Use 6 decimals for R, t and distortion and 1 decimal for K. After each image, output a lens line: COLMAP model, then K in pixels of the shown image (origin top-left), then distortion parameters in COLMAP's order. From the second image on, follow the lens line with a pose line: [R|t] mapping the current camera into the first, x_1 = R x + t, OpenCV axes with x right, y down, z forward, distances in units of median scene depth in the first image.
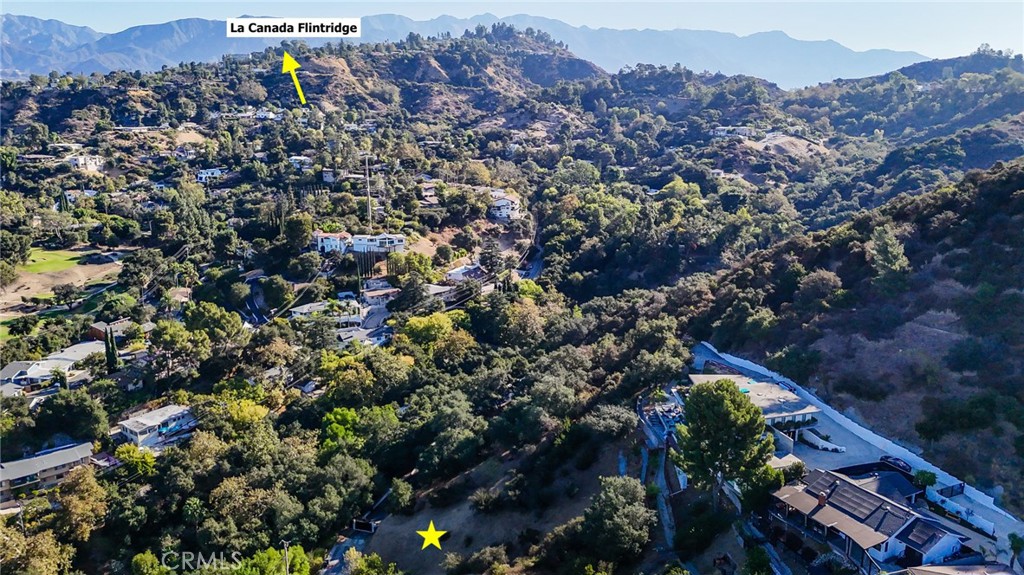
lens RADIAL K [[772.3, 0, 515.2], [0, 772.3, 285.4], [0, 0, 1]] dist [0.062364, -0.049601]
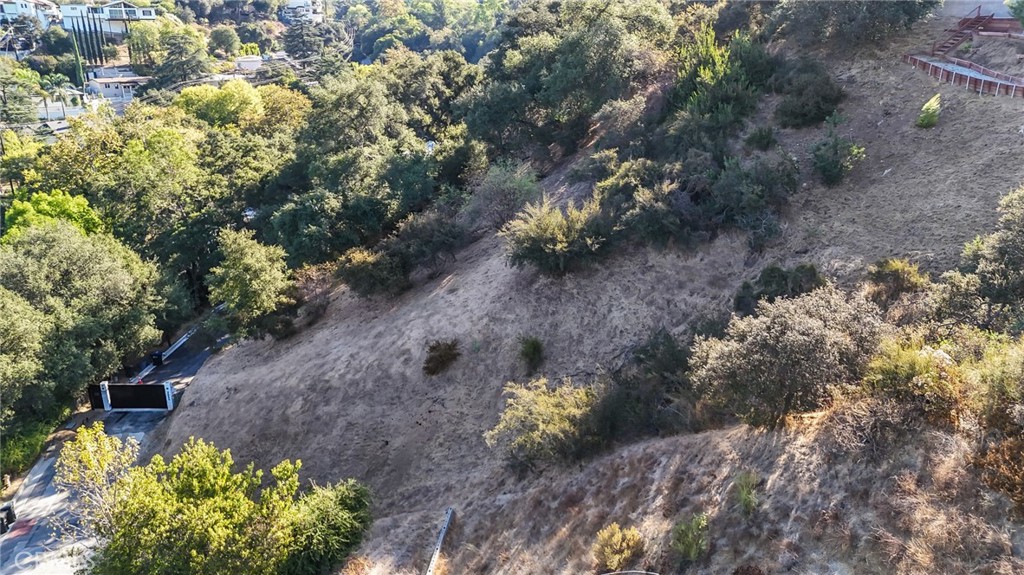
lens RADIAL K [[748.2, 0, 513.8], [0, 748.2, 289.1], [0, 0, 1]] dist [0.089733, -0.098271]
pose [[0.954059, -0.097088, 0.283452, -0.114069], [0.070405, 0.992200, 0.102874, 0.214178], [-0.291229, -0.078192, 0.953453, 0.572317]]
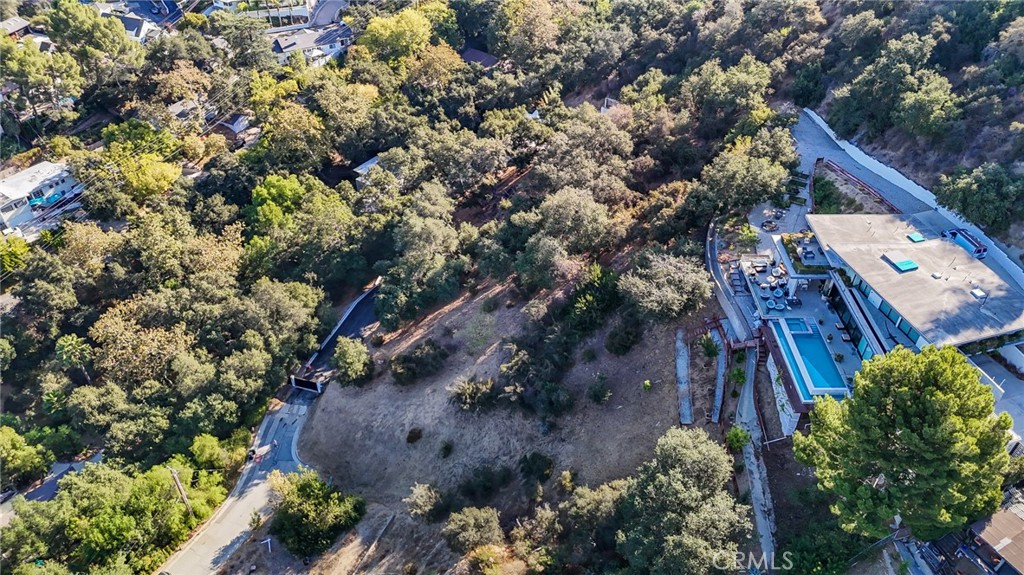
lens RADIAL K [[772.3, 0, 515.2], [0, 772.3, 285.4], [0, 0, 1]] dist [0.062364, -0.049601]
pose [[0.999985, 0.004705, -0.002744, 0.001161], [-0.002999, 0.896156, 0.443729, -0.083704], [0.004547, -0.443714, 0.896157, 0.351761]]
